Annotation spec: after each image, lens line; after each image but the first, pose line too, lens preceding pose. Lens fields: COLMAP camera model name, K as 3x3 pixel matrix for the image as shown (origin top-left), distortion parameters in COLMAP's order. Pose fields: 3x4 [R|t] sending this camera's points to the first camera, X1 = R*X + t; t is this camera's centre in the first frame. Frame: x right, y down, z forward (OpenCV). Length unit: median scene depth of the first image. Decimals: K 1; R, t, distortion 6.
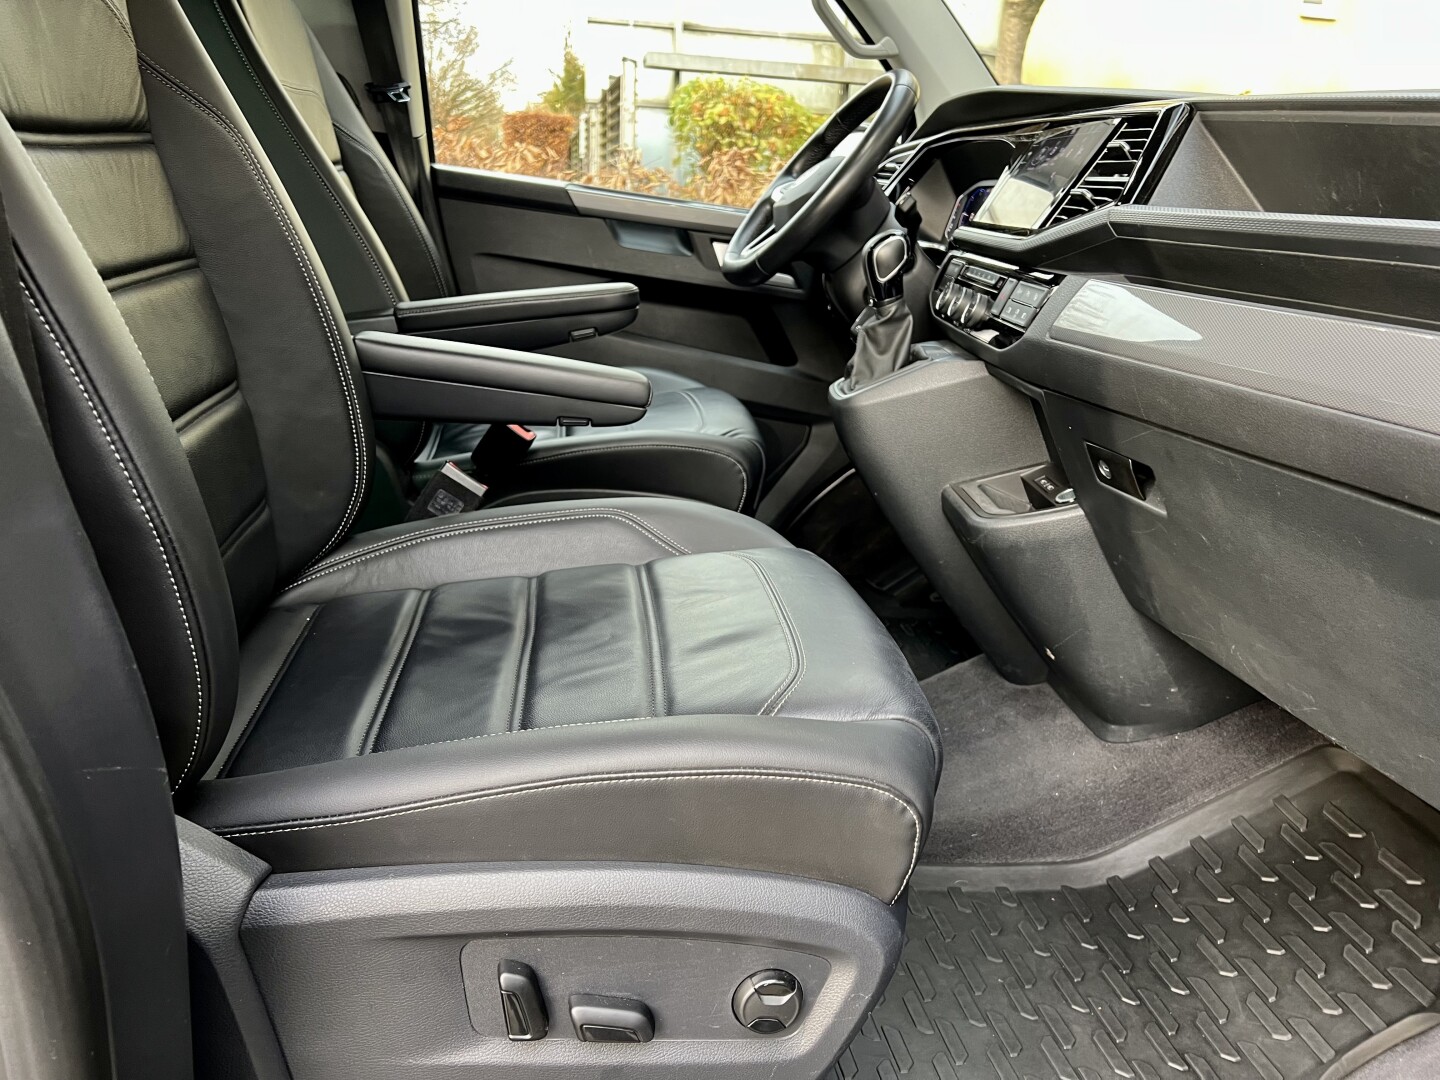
lens RADIAL K [[1085.8, 0, 729.2], [0, 1085.8, 538.1], [0, 0, 1]] dist [0.058861, -0.062911]
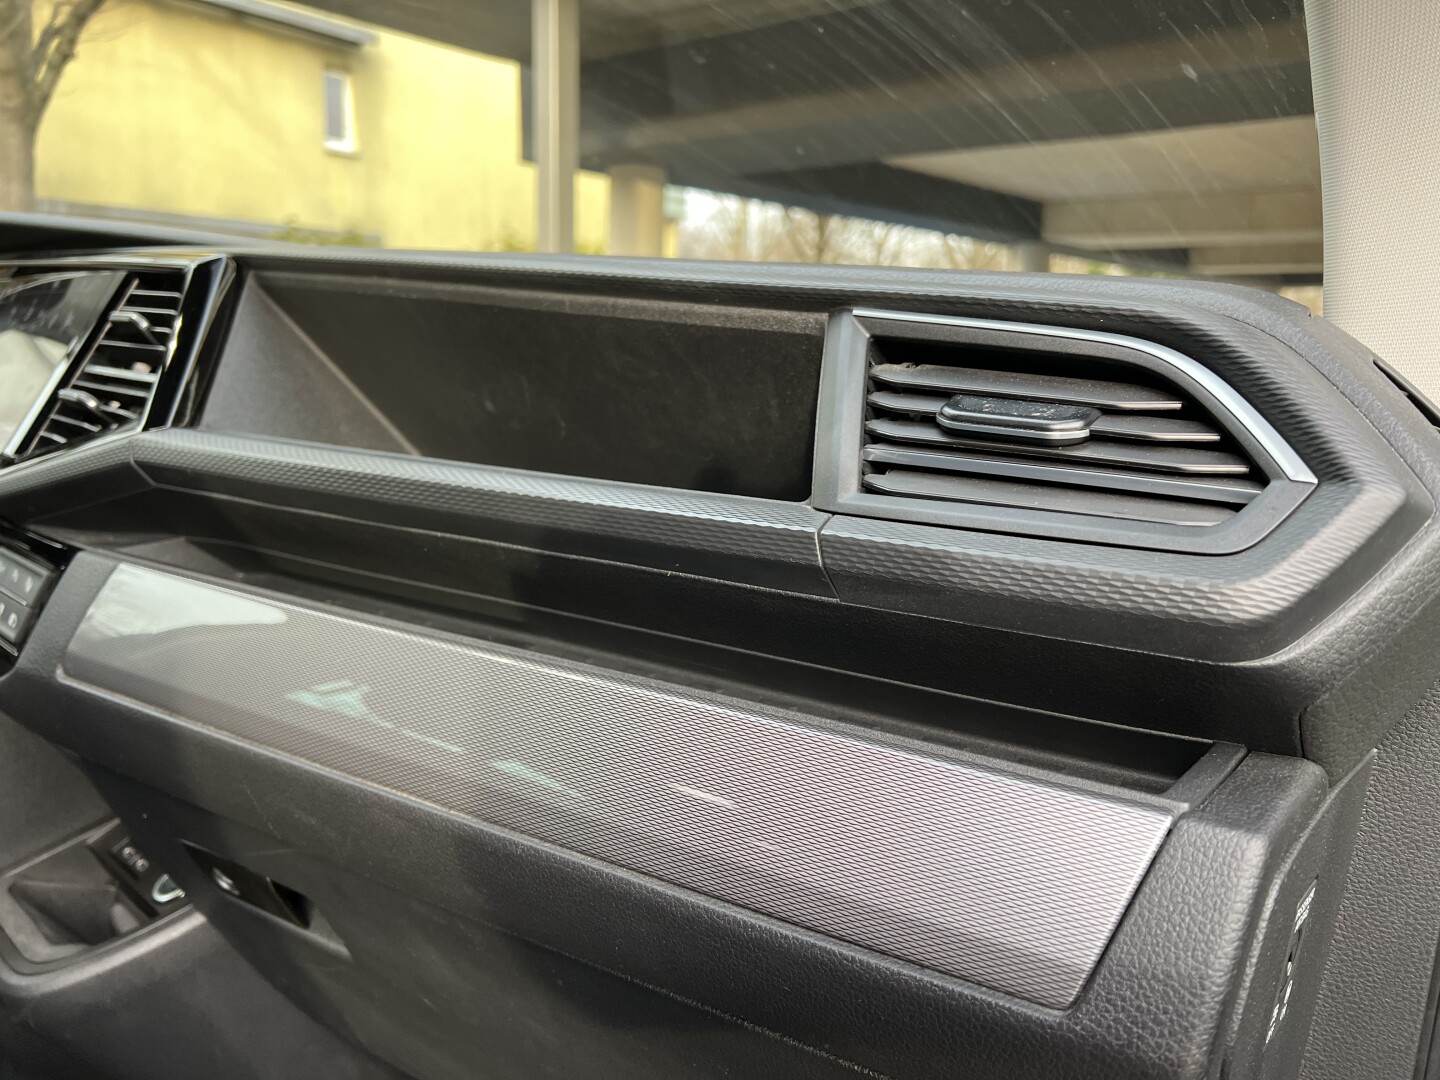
lens RADIAL K [[1085.8, 0, 729.2], [0, 1085.8, 538.1], [0, 0, 1]] dist [0.058861, -0.062911]
pose [[0.713215, -0.154678, 0.683666, 0.164707], [0.222956, 0.974754, -0.012057, -0.165828], [-0.664541, 0.161027, 0.729696, 0.376092]]
